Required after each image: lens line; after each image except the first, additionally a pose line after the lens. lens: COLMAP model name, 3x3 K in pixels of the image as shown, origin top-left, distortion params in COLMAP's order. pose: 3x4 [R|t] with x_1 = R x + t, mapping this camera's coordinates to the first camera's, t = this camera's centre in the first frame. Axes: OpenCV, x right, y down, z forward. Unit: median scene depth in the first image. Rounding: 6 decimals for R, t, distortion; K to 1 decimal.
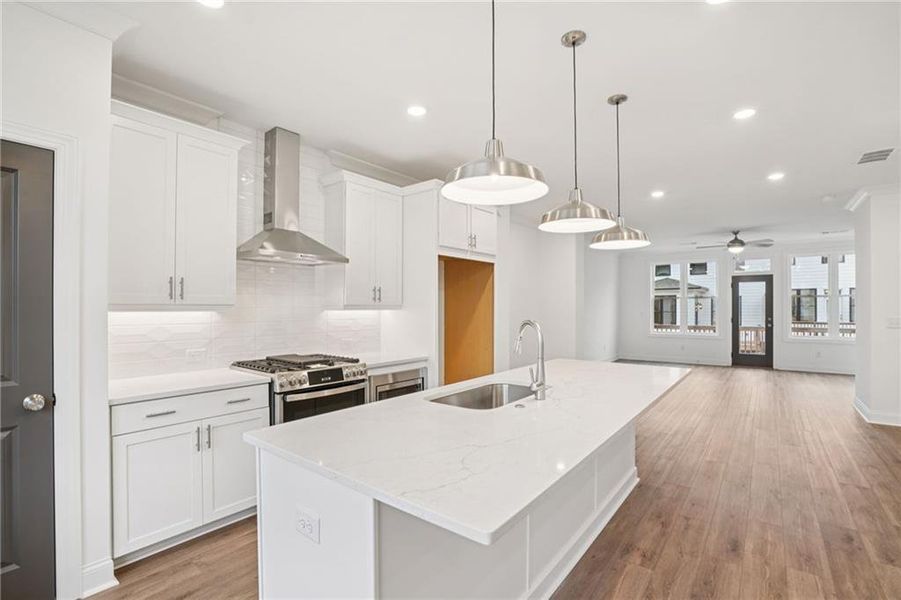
lens RADIAL K [[425.0, 0, 450.5], [0, 425.0, 300.0], [0, 0, 1]] dist [-0.042903, 0.020159]
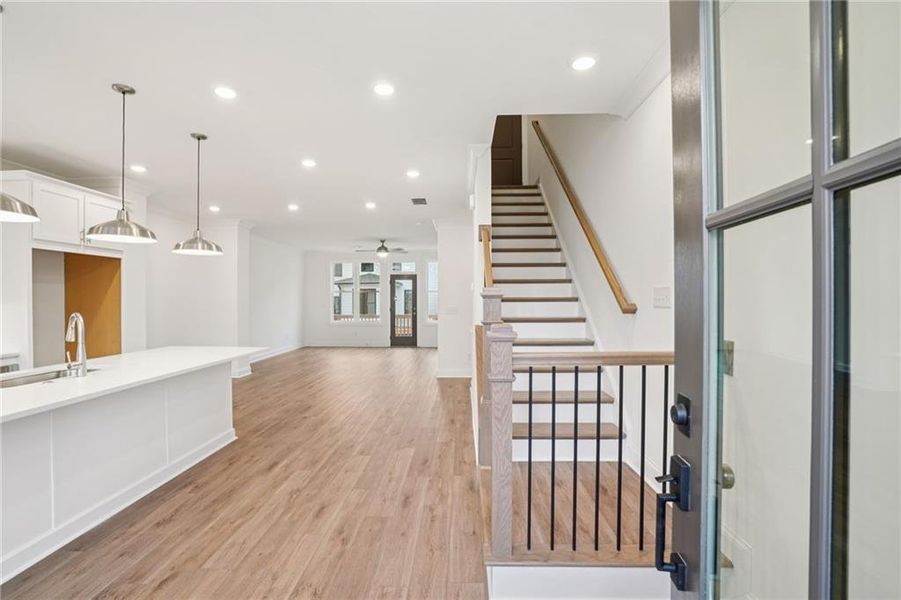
lens RADIAL K [[425.0, 0, 450.5], [0, 425.0, 300.0], [0, 0, 1]] dist [-0.042903, 0.020159]
pose [[0.820240, -0.003648, 0.572008, 0.115091], [-0.007790, 0.999816, 0.017547, -0.006530], [-0.571966, -0.018849, 0.820061, -0.177958]]
